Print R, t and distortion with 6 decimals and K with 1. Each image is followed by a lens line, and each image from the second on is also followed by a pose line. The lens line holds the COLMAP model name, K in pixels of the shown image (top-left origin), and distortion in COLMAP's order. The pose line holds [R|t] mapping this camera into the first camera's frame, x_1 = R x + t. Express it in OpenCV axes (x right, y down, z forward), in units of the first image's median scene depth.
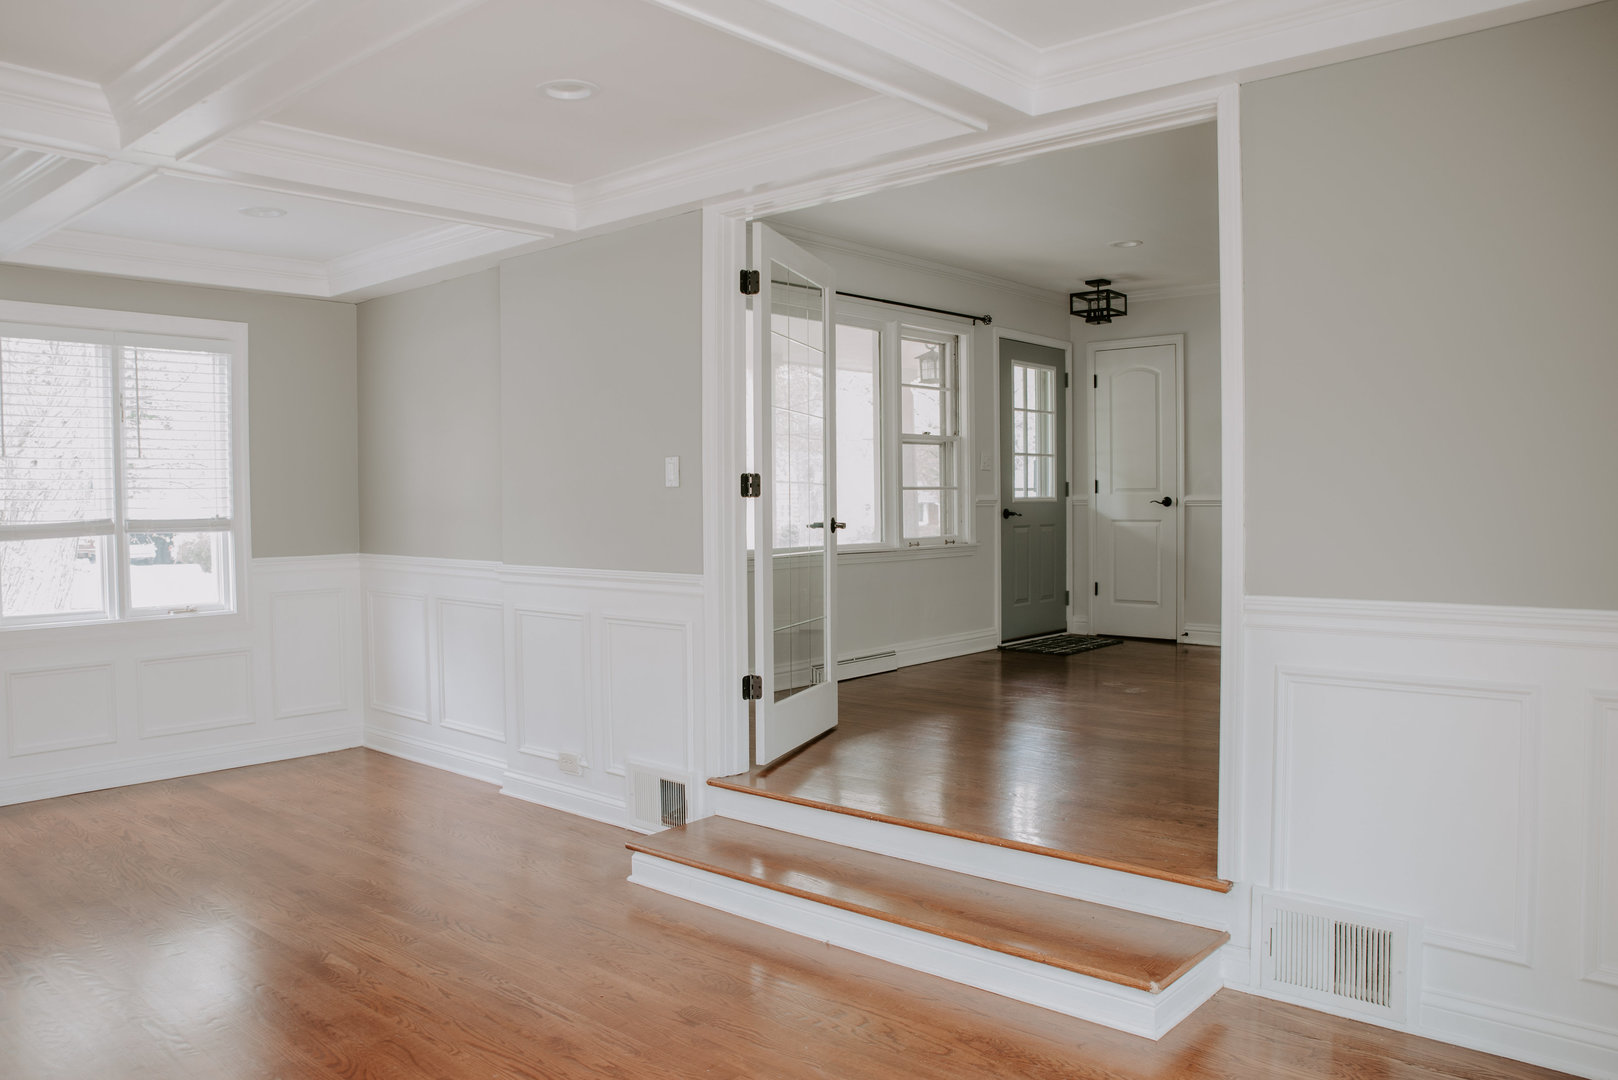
lens RADIAL K [[1185.5, 0, 842.3], [0, 1185.5, 538.9], [0, 0, 1]] dist [-0.089107, 0.004912]
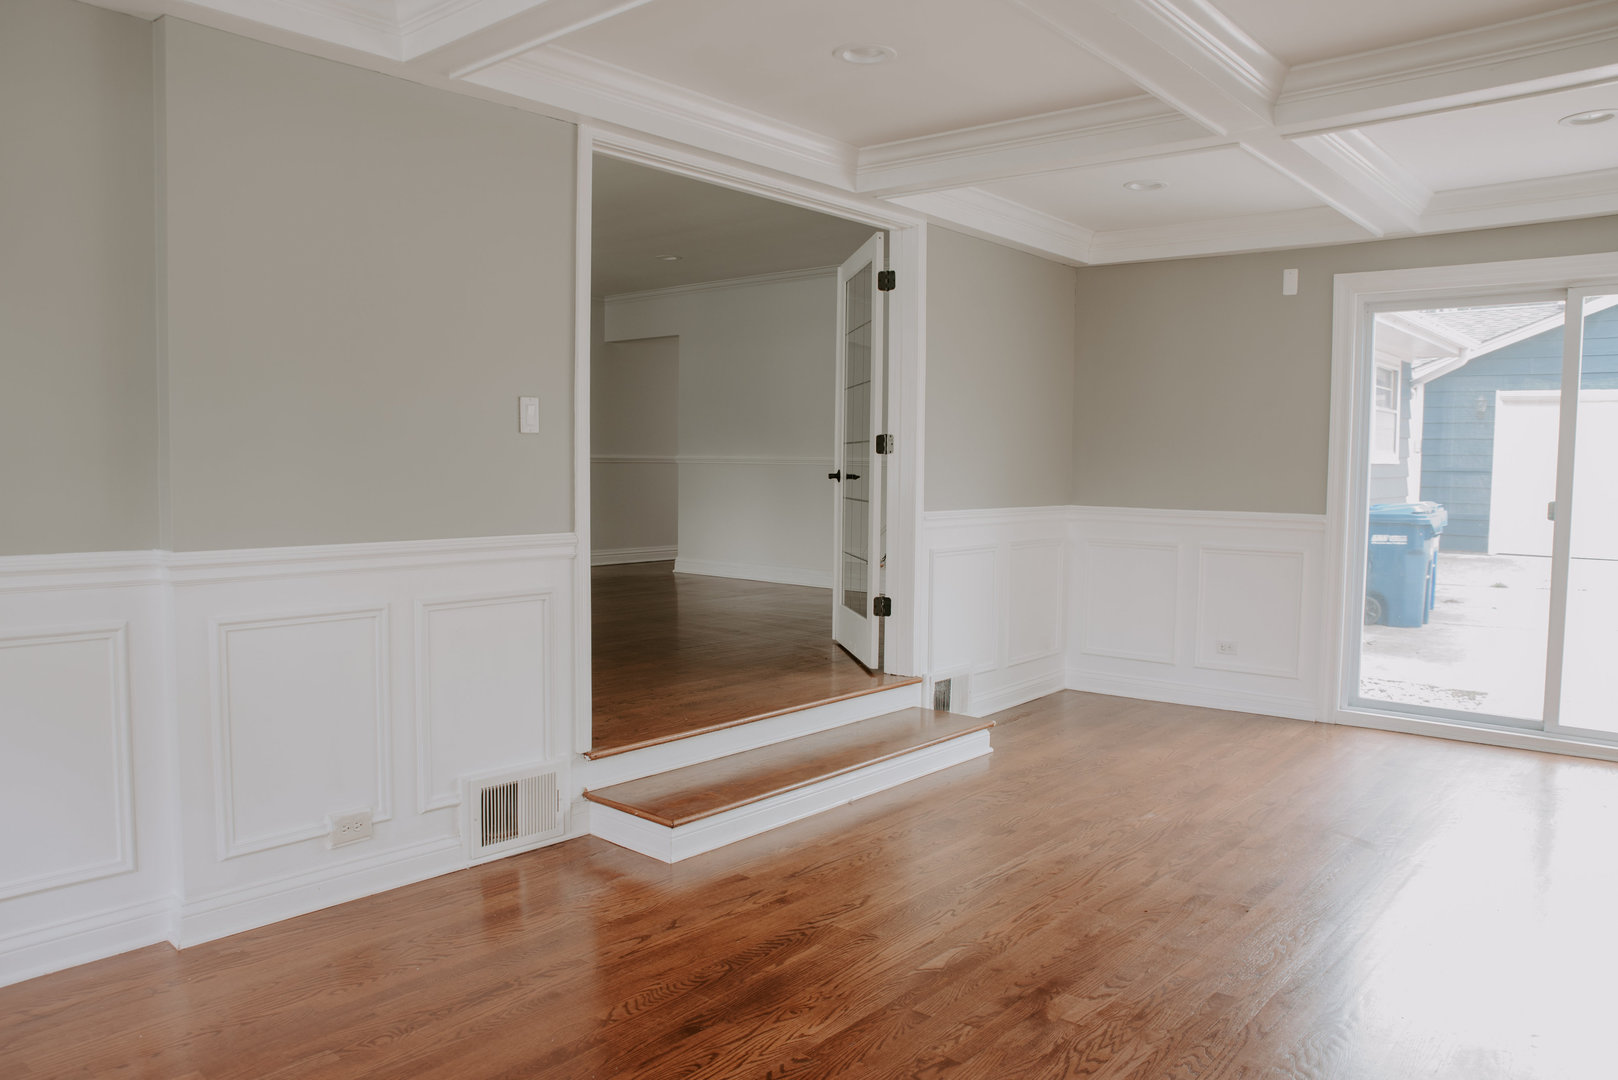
lens RADIAL K [[1113.7, 0, 809.0], [0, 1113.7, 540.0], [0, 0, 1]] dist [-0.144523, 0.107787]
pose [[0.020011, -0.065238, 0.997669, -1.207631], [0.017423, 0.997740, 0.064893, -0.019303], [-0.999648, 0.016084, 0.021103, 1.024095]]
